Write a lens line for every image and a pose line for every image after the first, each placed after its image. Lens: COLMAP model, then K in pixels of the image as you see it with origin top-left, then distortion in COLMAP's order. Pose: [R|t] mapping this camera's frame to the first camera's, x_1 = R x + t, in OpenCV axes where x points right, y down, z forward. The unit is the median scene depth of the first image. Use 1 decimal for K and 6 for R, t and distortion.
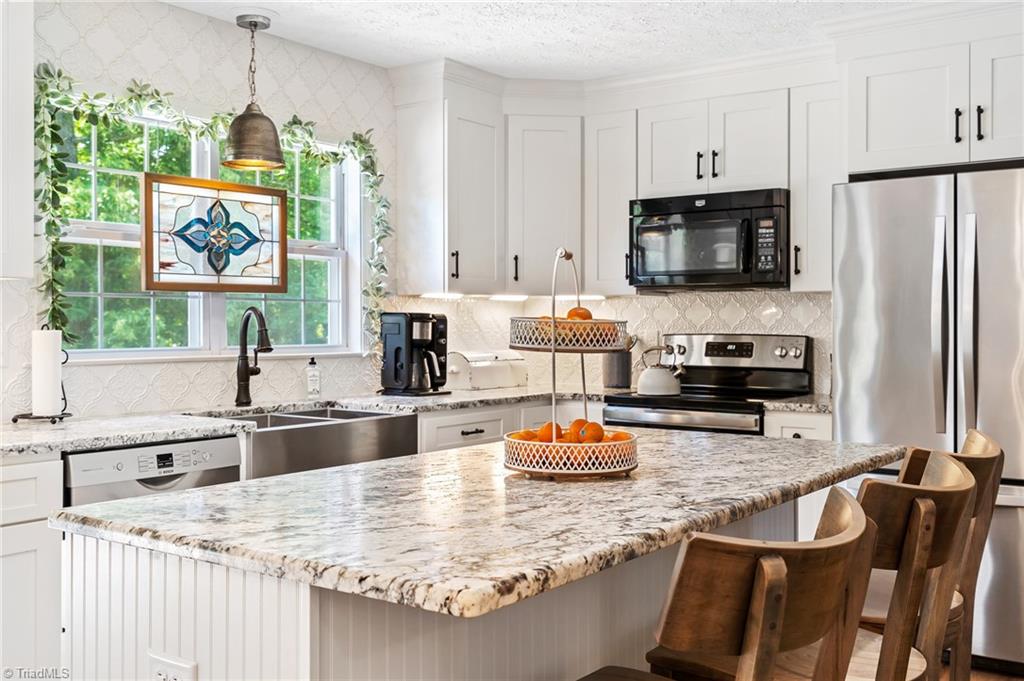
lens RADIAL K [[1034.6, 0, 514.1], [0, 1034.6, 337.4], [0, 0, 1]] dist [0.017275, 0.000000]
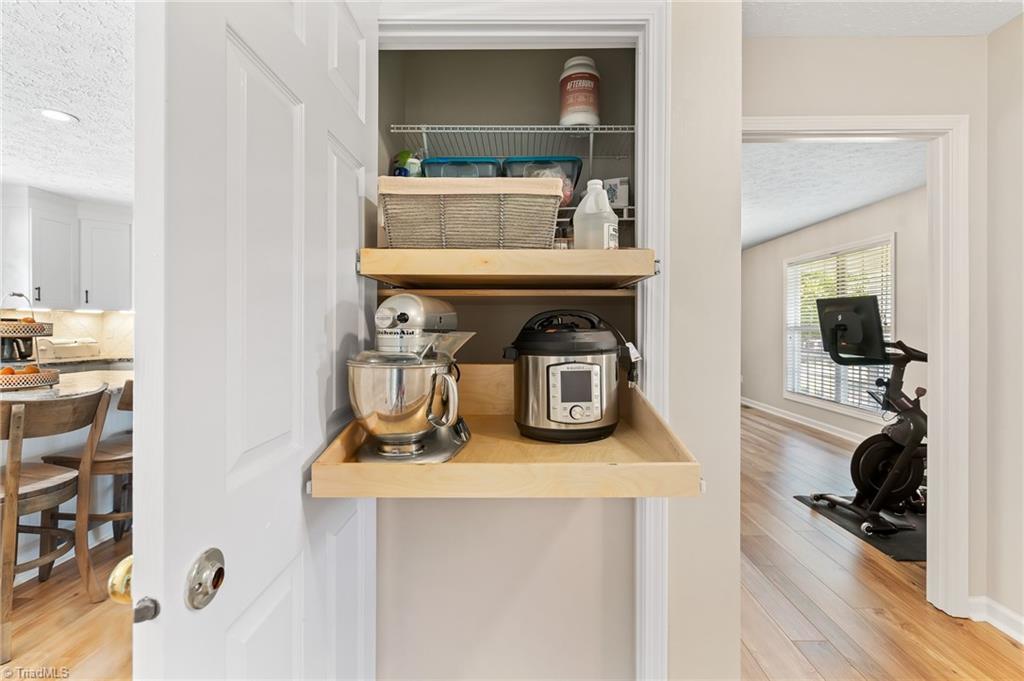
lens RADIAL K [[467.9, 0, 512.2], [0, 467.9, 332.9], [0, 0, 1]] dist [0.000333, -0.000092]
pose [[0.815316, -0.005734, 0.578988, 0.160489], [0.004408, 0.999983, 0.003697, 0.003498], [-0.578999, -0.000462, 0.815328, -0.227544]]
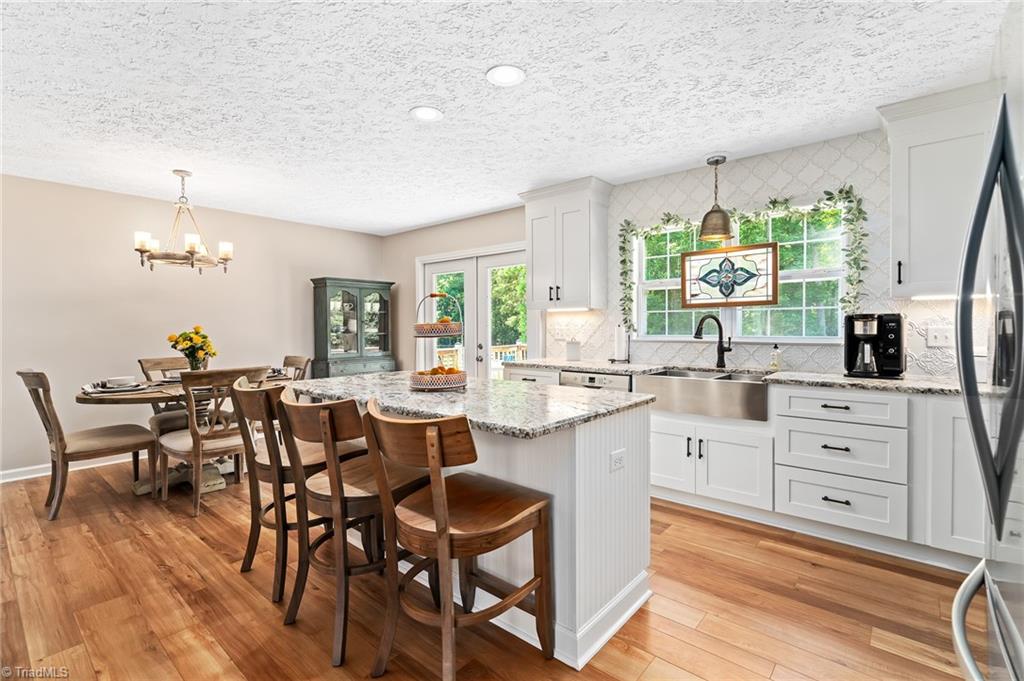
lens RADIAL K [[467.9, 0, 515.2], [0, 467.9, 336.4], [0, 0, 1]] dist [0.000333, -0.000092]
pose [[-0.066080, 0.021472, -0.997583, 0.587054], [-0.006620, 0.999737, 0.021957, -0.005886], [0.997792, 0.008055, -0.065921, 0.669114]]
